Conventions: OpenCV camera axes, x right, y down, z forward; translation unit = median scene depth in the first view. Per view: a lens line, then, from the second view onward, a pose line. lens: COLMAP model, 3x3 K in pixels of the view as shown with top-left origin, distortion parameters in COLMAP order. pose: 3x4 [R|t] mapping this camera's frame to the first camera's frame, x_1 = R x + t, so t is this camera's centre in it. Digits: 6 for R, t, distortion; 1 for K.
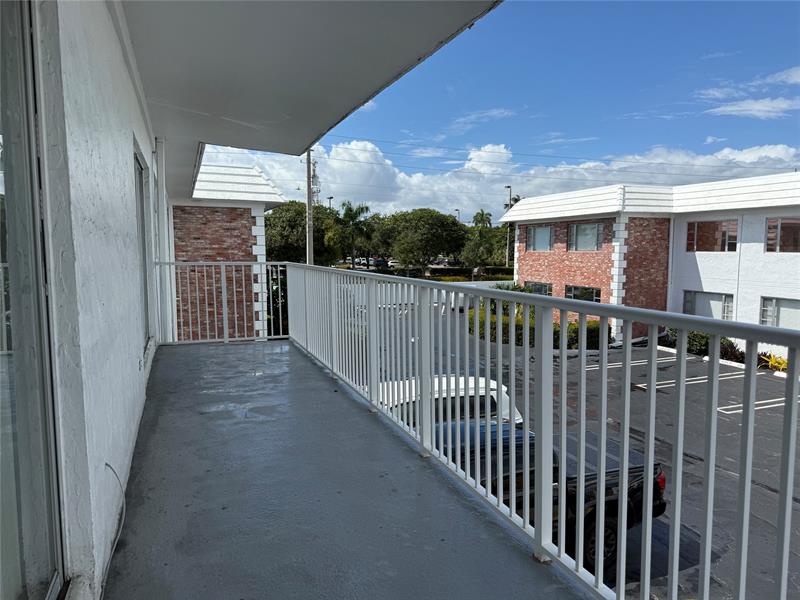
lens RADIAL K [[566.8, 0, 400.0], [0, 566.8, 300.0], [0, 0, 1]] dist [0.017625, -0.008020]
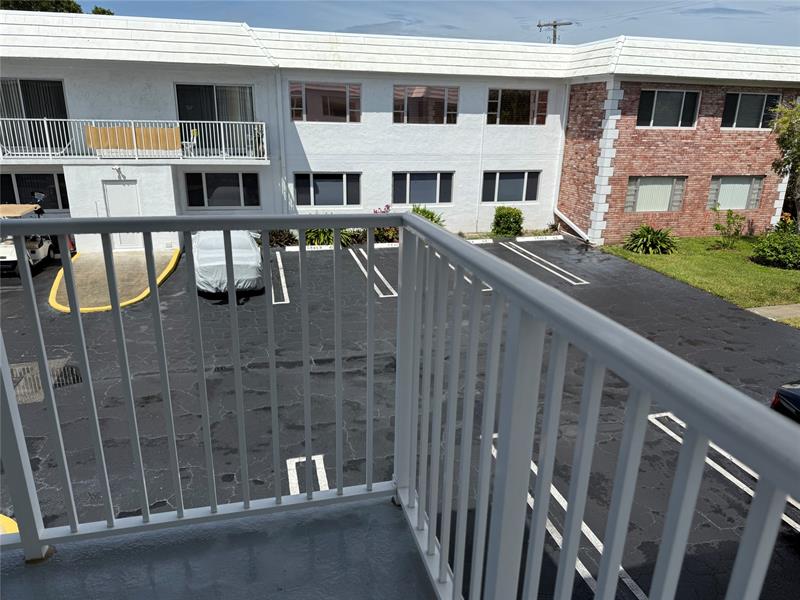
lens RADIAL K [[566.8, 0, 400.0], [0, 566.8, 300.0], [0, 0, 1]] dist [0.017625, -0.008020]
pose [[0.124230, -0.306346, 0.943779, -0.383249], [0.081302, 0.951092, 0.298018, -0.093613], [-0.988917, 0.039709, 0.143061, 0.955035]]
